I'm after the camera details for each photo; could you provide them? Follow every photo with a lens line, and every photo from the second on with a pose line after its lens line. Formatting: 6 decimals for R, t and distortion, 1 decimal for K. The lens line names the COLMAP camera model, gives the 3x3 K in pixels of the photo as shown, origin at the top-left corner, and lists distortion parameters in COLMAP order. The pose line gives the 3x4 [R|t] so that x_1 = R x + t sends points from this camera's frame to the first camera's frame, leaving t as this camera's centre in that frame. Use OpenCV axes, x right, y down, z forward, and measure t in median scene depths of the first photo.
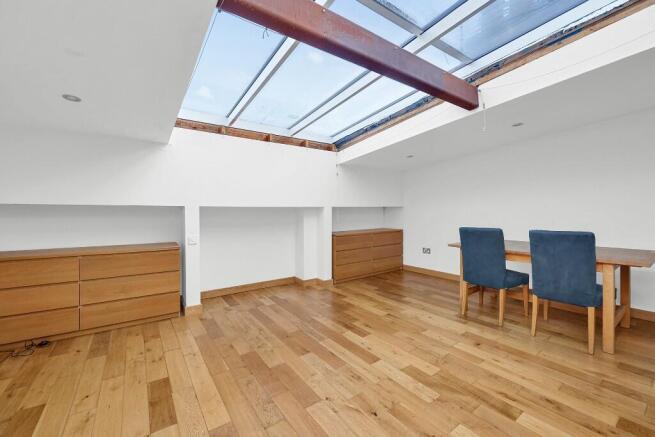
lens RADIAL K [[267.0, 0, 340.8], [0, 267.0, 216.3], [0, 0, 1]] dist [-0.002087, -0.000313]
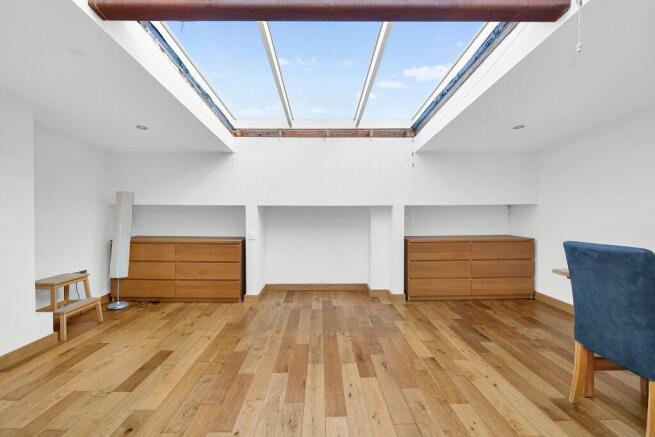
lens RADIAL K [[274.5, 0, 326.5], [0, 274.5, 214.3], [0, 0, 1]] dist [-0.002875, -0.000340]
pose [[0.810040, 0.011152, -0.586269, 0.378827], [-0.014888, 0.999888, -0.001552, -0.004458], [0.586186, 0.009986, 0.810115, 0.258120]]
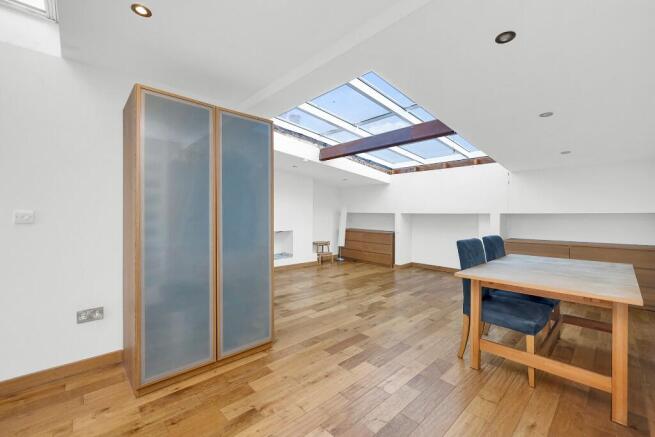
lens RADIAL K [[274.5, 0, 326.5], [0, 274.5, 214.3], [0, 0, 1]] dist [-0.002875, -0.000340]
pose [[0.122303, 0.005896, -0.992475, 1.393522], [-0.031545, 0.999500, 0.002050, -0.017902], [0.991991, 0.031057, 0.122428, 0.241757]]
